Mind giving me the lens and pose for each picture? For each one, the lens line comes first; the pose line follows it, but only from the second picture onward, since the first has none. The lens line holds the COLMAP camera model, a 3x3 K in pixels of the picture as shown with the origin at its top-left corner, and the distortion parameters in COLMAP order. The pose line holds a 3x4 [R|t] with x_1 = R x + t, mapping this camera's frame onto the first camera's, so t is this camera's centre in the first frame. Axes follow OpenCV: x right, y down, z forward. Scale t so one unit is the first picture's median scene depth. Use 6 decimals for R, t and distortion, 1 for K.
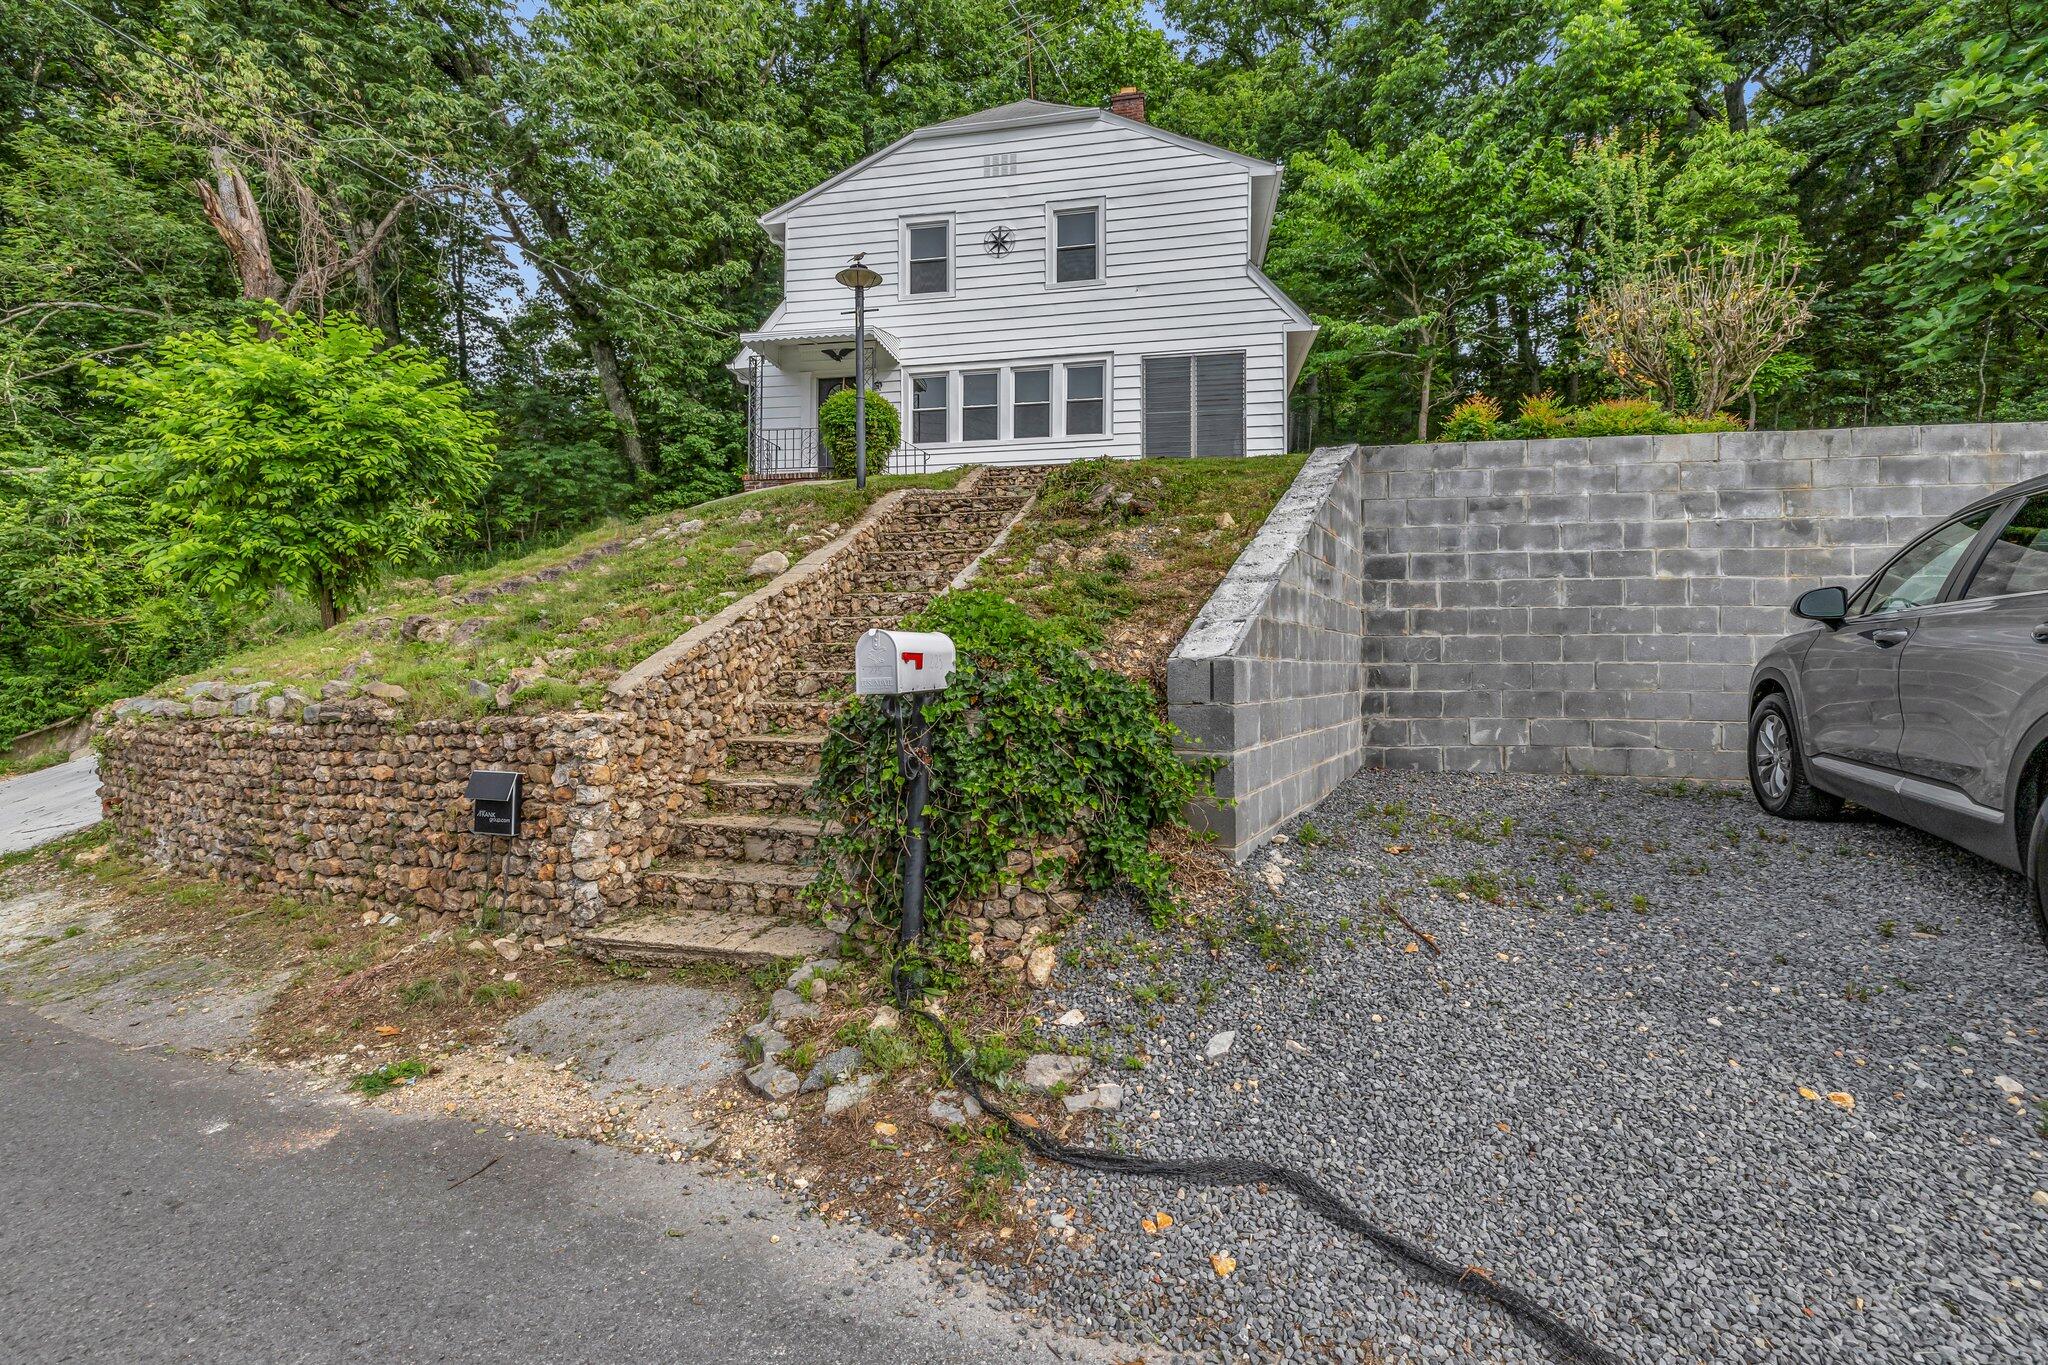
lens RADIAL K [[867.1, 0, 1024.4], [0, 867.1, 667.9], [0, 0, 1]] dist [-0.000985, 0.000382]
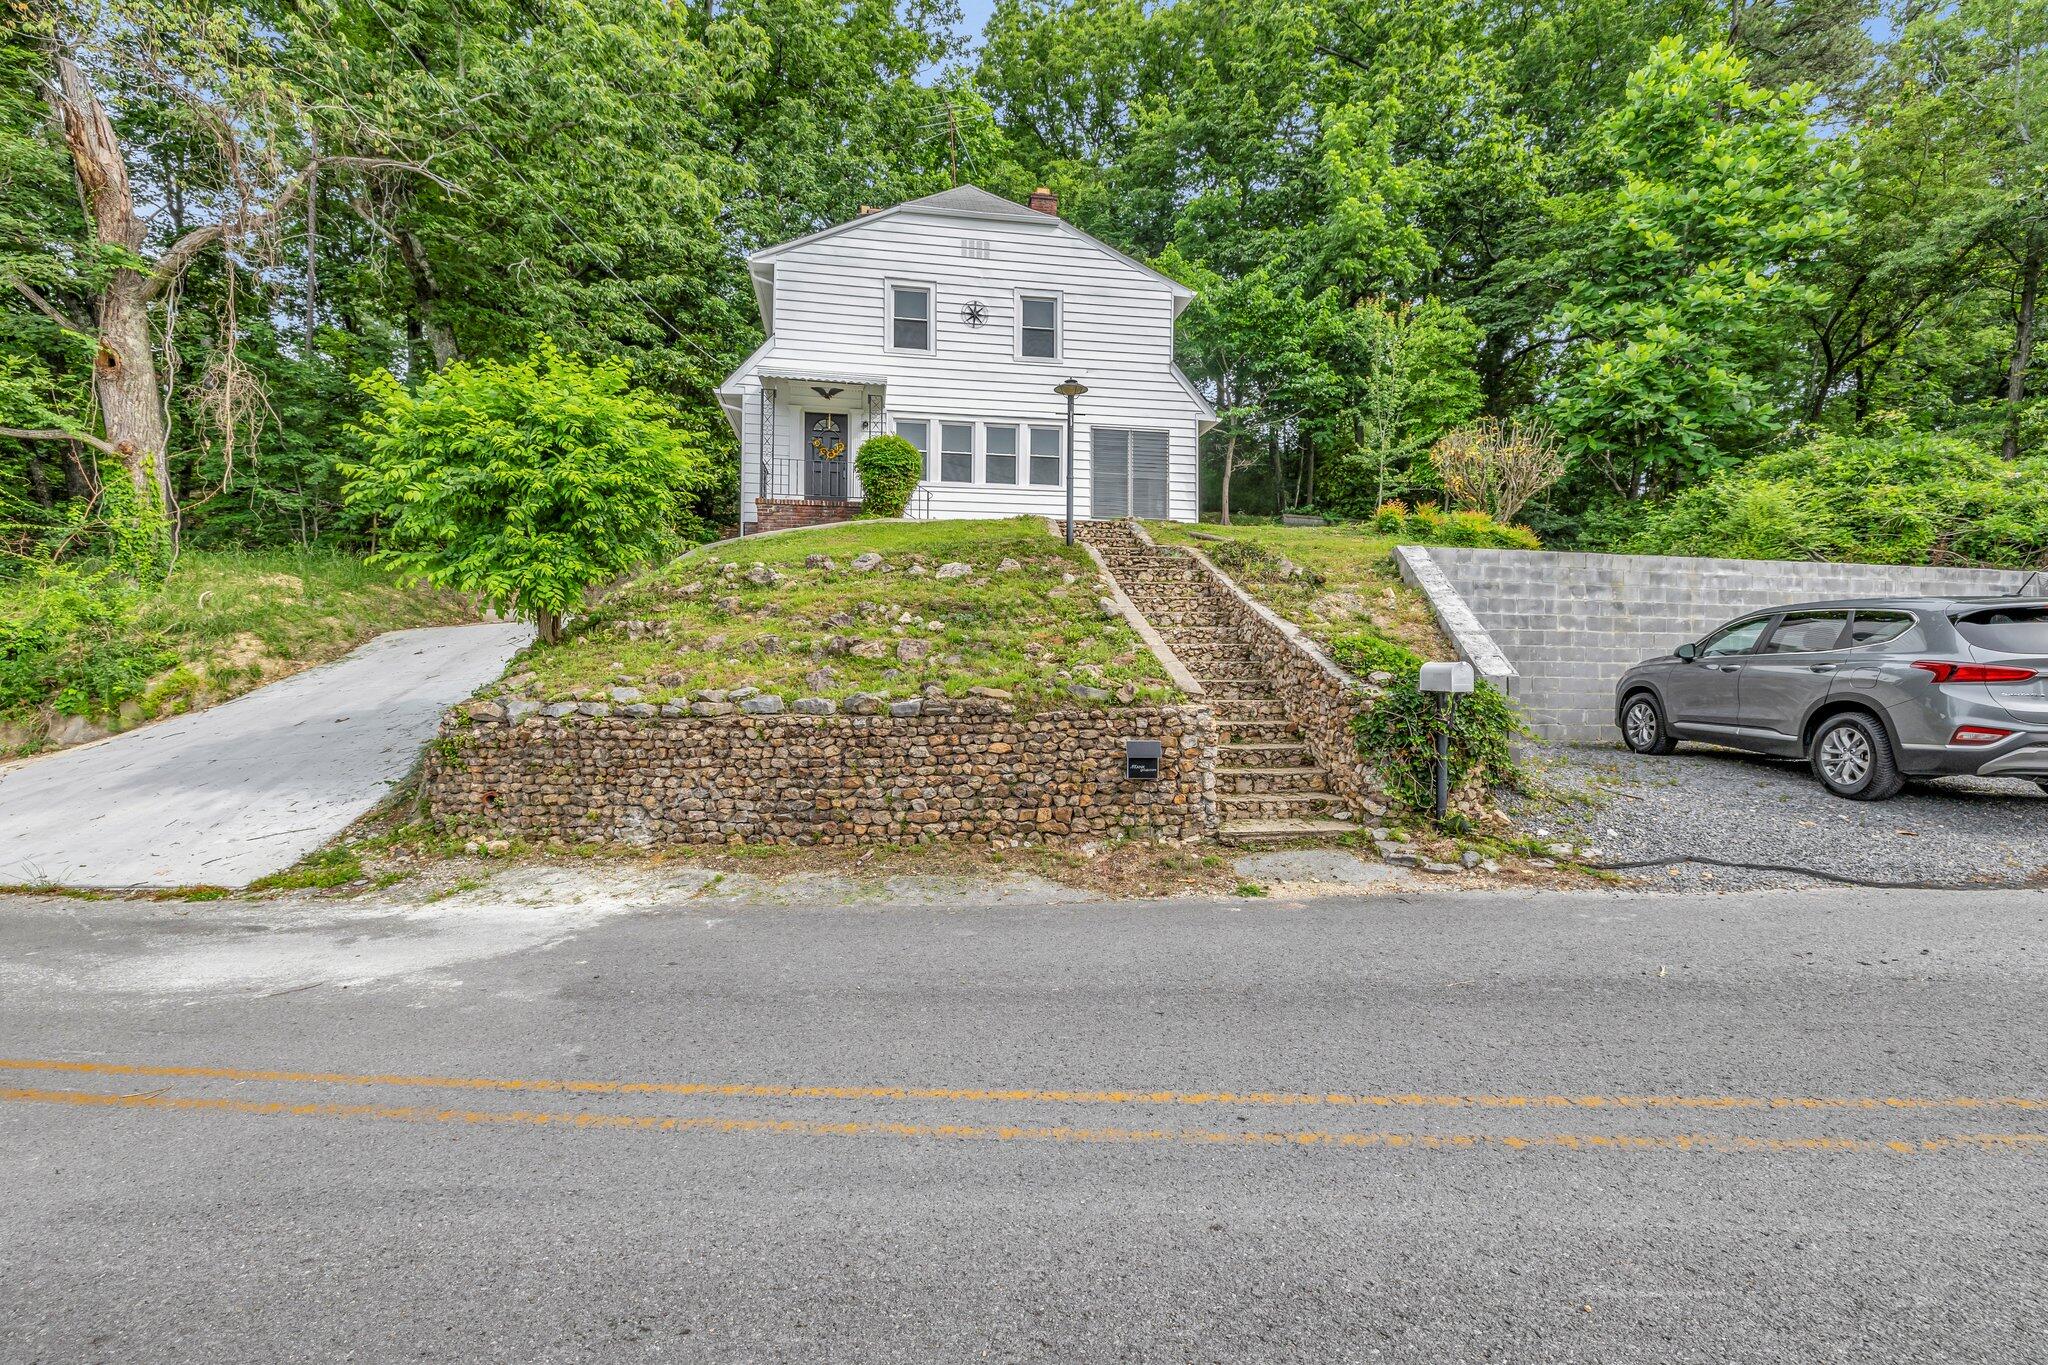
lens RADIAL K [[867.1, 0, 1011.2], [0, 867.1, 681.6], [0, 0, 1]] dist [-0.000985, 0.000382]
pose [[0.940797, 0.003151, 0.338957, -0.385451], [-0.005297, 0.999971, 0.005404, -0.000316], [-0.338930, -0.006880, 0.940786, -0.128177]]
